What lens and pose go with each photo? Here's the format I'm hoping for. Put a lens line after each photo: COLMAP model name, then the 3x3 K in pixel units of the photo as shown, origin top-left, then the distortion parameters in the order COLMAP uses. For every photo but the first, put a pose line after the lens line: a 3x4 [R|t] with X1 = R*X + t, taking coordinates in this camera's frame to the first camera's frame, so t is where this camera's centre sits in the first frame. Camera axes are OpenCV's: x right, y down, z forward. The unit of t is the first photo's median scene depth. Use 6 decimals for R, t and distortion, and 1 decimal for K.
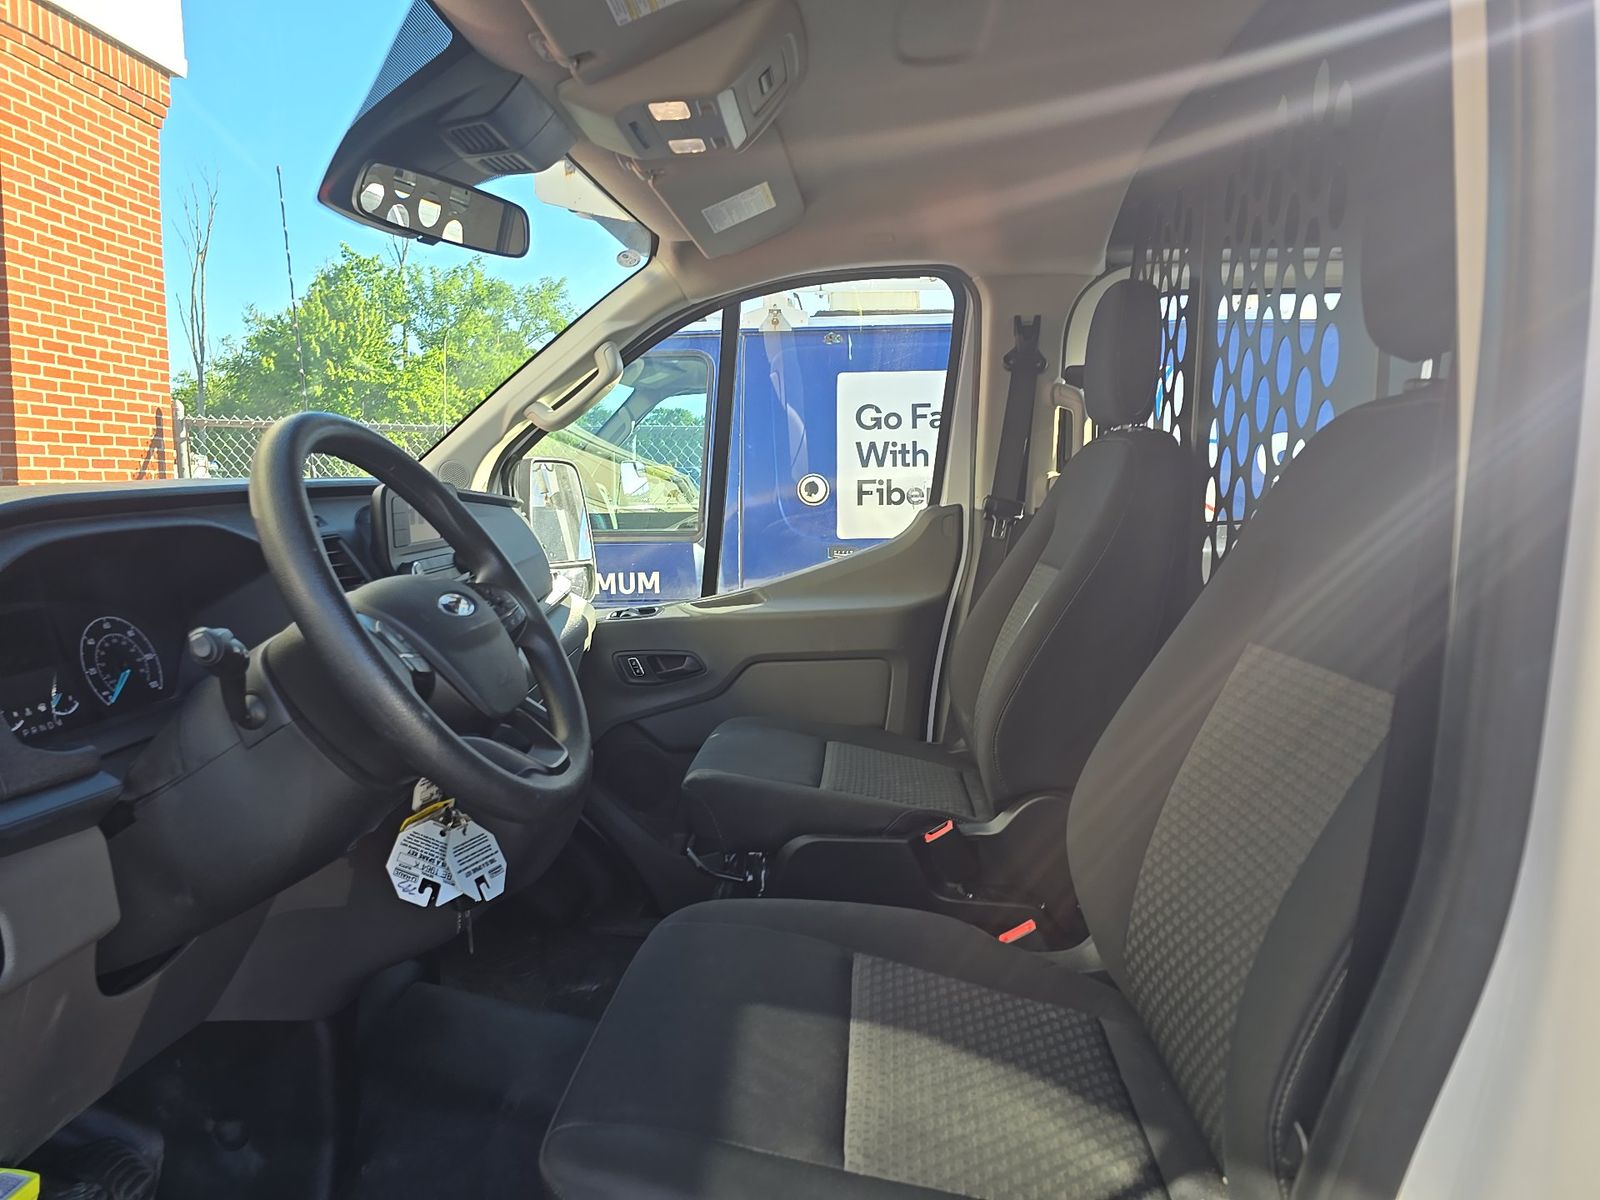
lens RADIAL K [[1088.9, 0, 800.0], [0, 1088.9, 600.0], [0, 0, 1]] dist [0.057825, -0.053861]
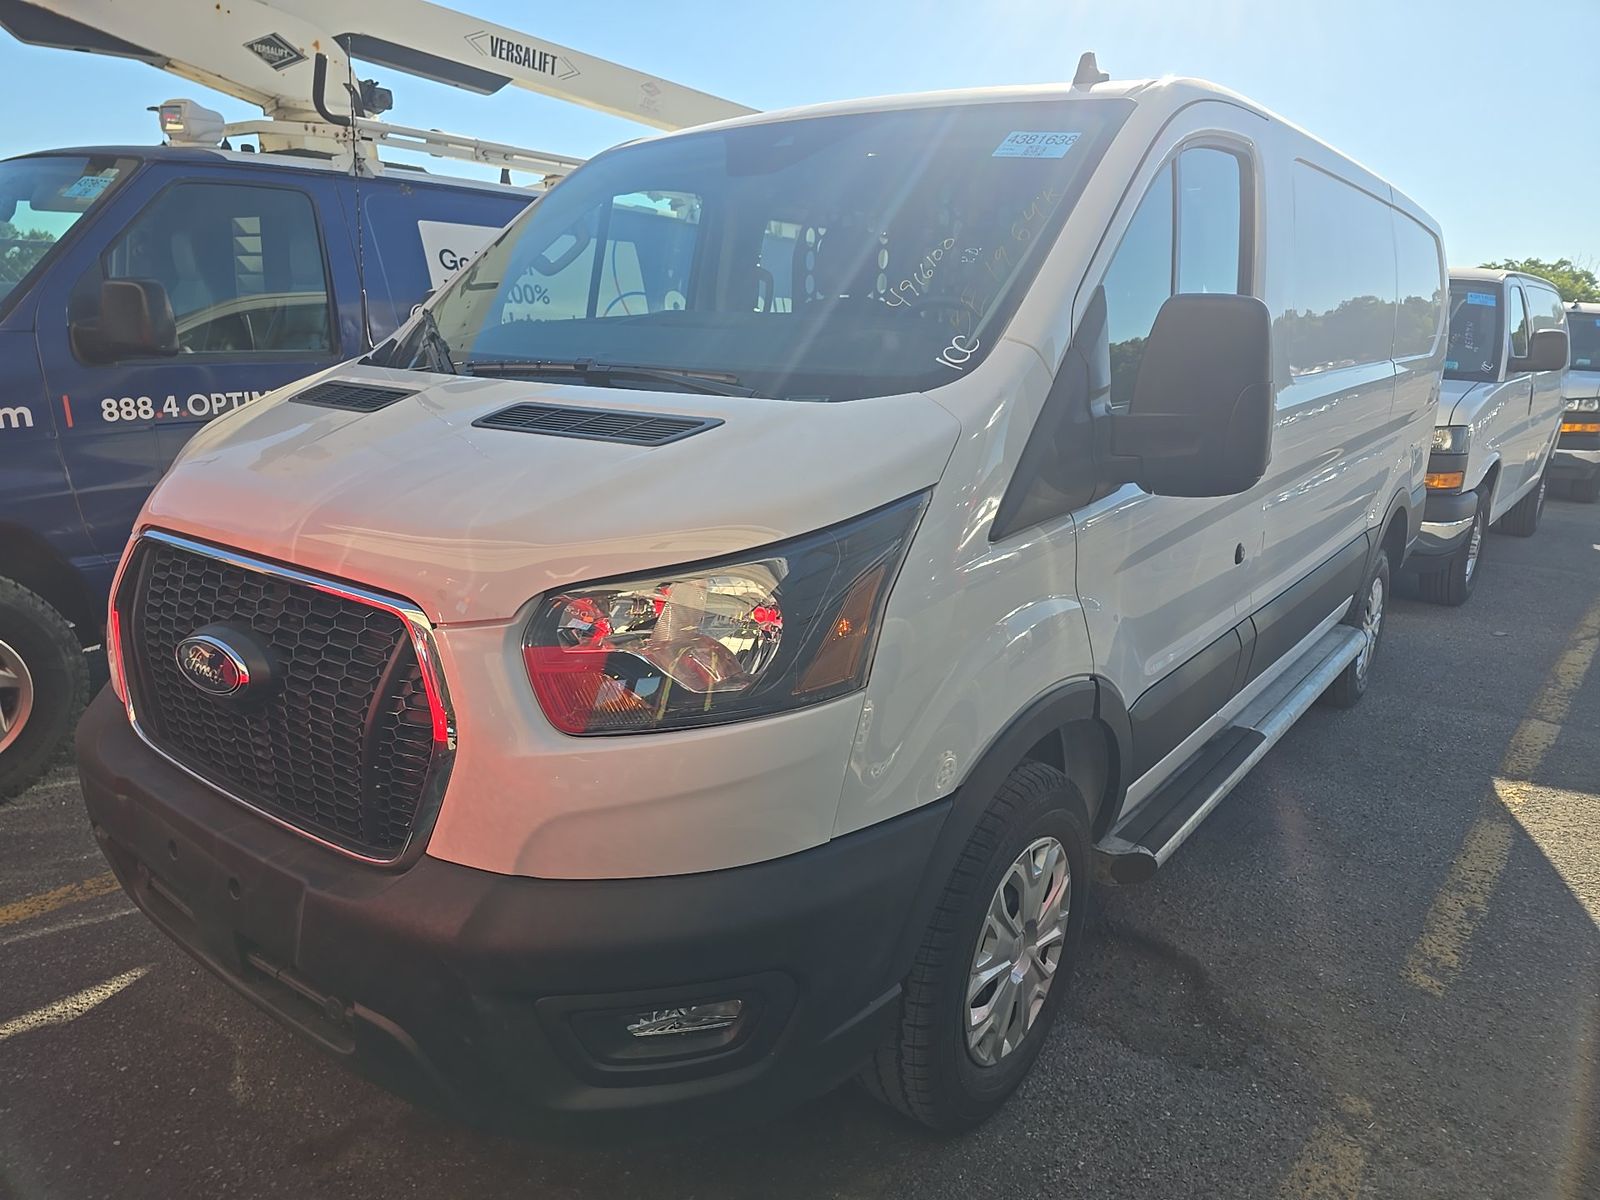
lens RADIAL K [[1088.9, 0, 800.0], [0, 1088.9, 600.0], [0, 0, 1]] dist [0.057825, -0.053861]
pose [[0.546498, -0.185424, 0.816675, -0.830255], [0.065793, 0.981672, 0.178860, 0.018968], [-0.834872, -0.044015, 0.548681, -0.058661]]
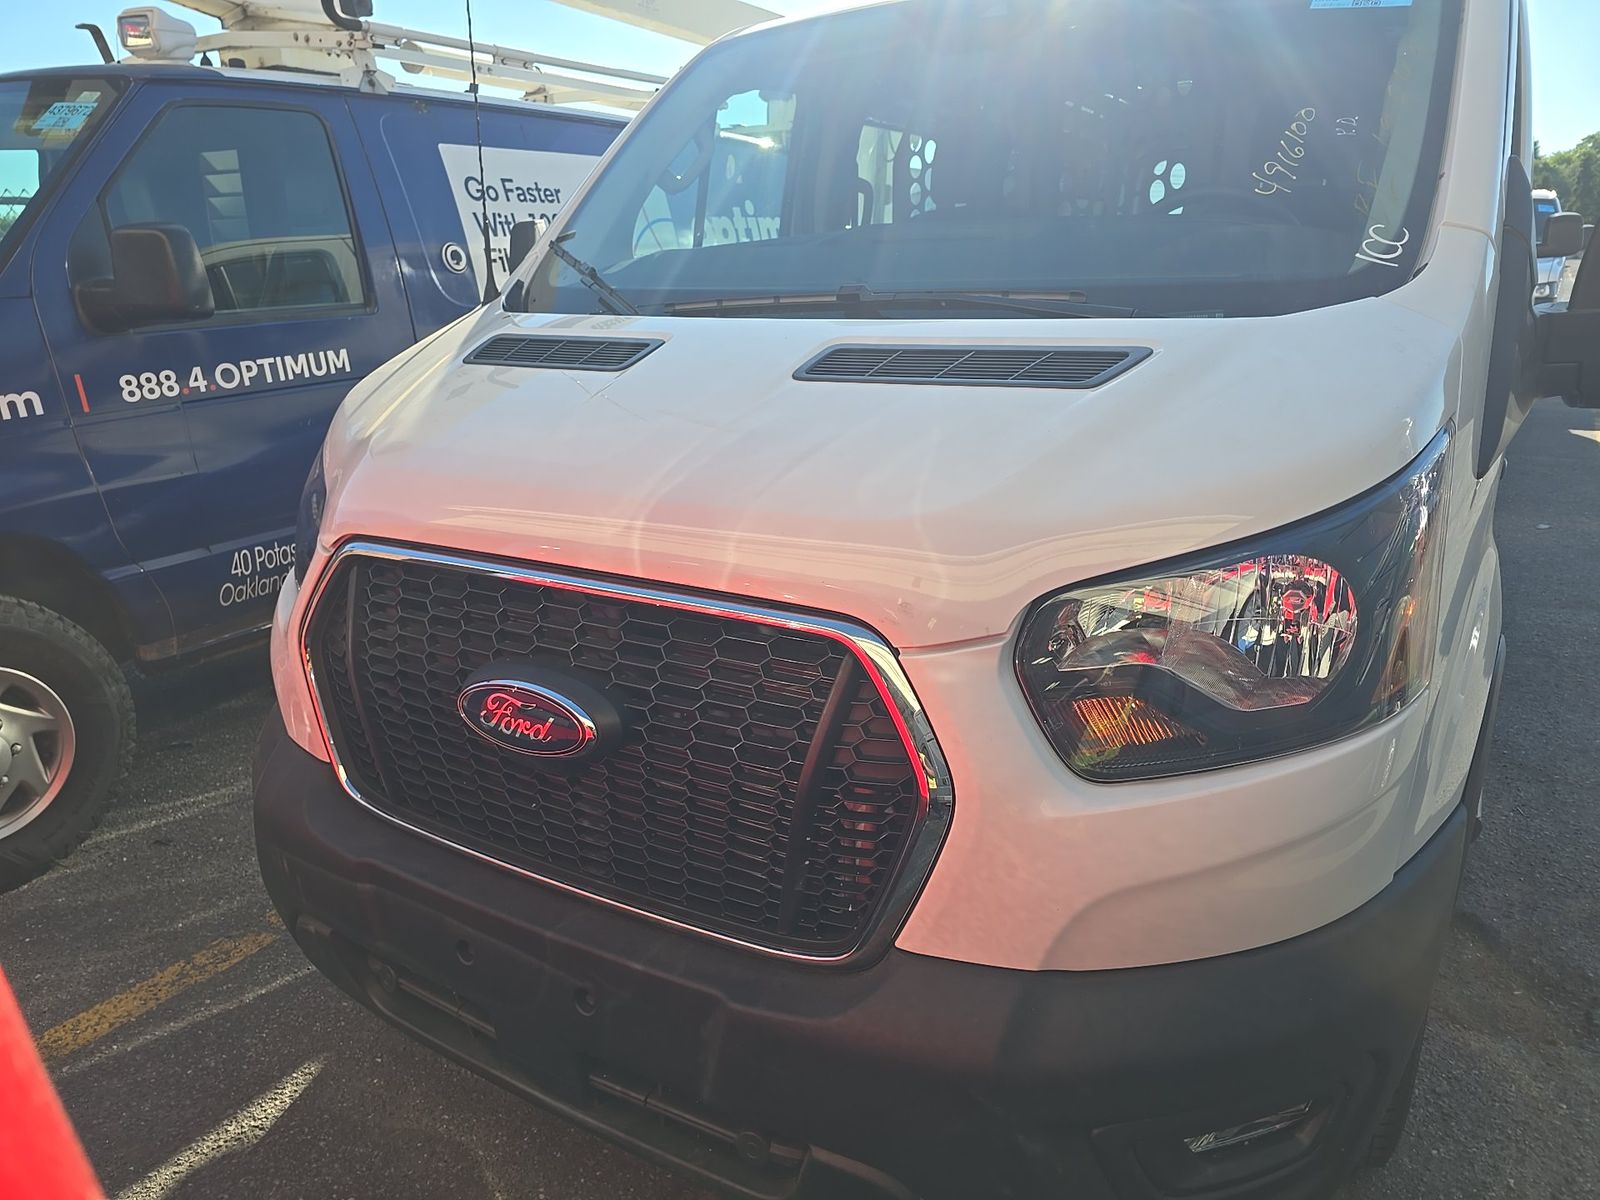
lens RADIAL K [[1088.9, 0, 800.0], [0, 1088.9, 600.0], [0, 0, 1]] dist [0.057825, -0.053861]
pose [[0.455801, -0.274184, 0.846799, -0.839208], [0.122988, 0.961647, 0.245170, -0.001133], [-0.881544, -0.007603, 0.472041, 0.187318]]
